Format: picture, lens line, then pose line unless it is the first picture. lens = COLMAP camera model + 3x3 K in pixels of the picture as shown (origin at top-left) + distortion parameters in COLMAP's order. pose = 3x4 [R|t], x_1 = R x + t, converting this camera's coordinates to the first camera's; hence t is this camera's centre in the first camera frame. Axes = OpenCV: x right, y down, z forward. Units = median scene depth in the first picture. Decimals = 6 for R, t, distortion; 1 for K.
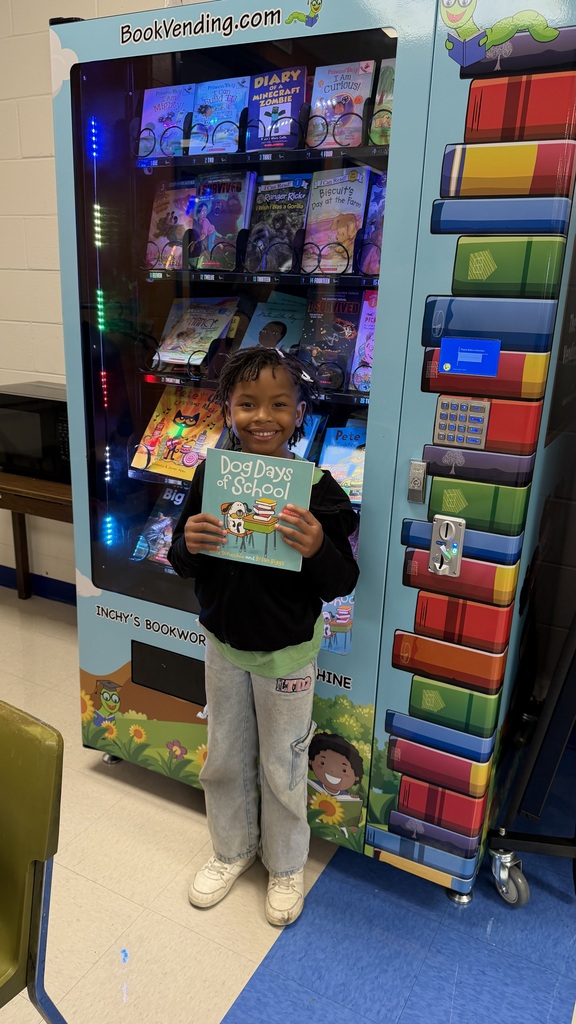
lens RADIAL K [[723.1, 0, 285.1], [0, 723.1, 520.9], [0, 0, 1]] dist [0.022244, -0.041630]
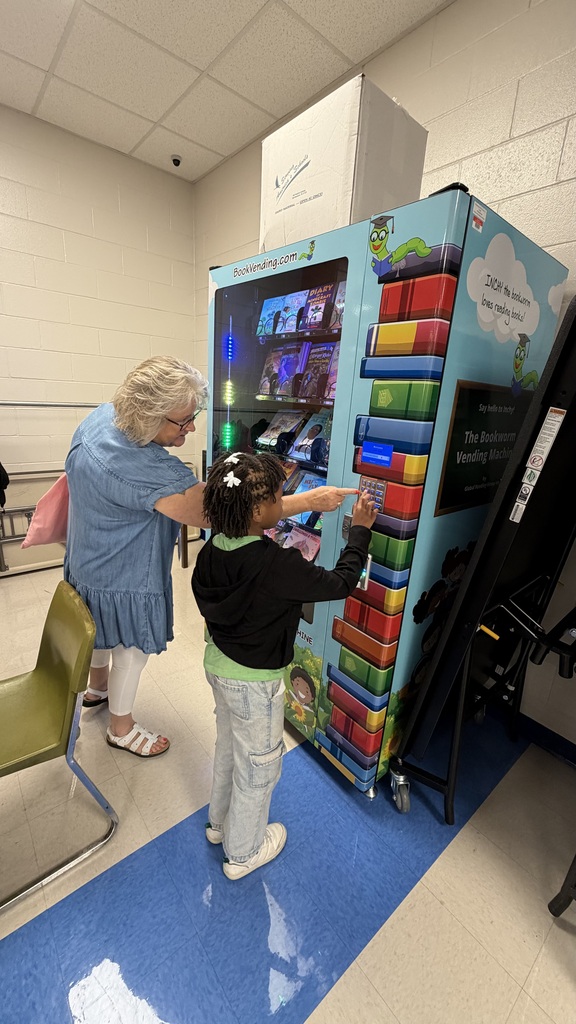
lens RADIAL K [[396.6, 0, 286.2], [0, 396.6, 510.5], [0, 0, 1]] dist [-0.009840, 0.000070]
pose [[0.929454, 0.127971, -0.346032, 0.329265], [-0.143037, 0.989549, -0.018244, -0.051074], [0.340081, 0.066452, 0.938045, 0.107434]]
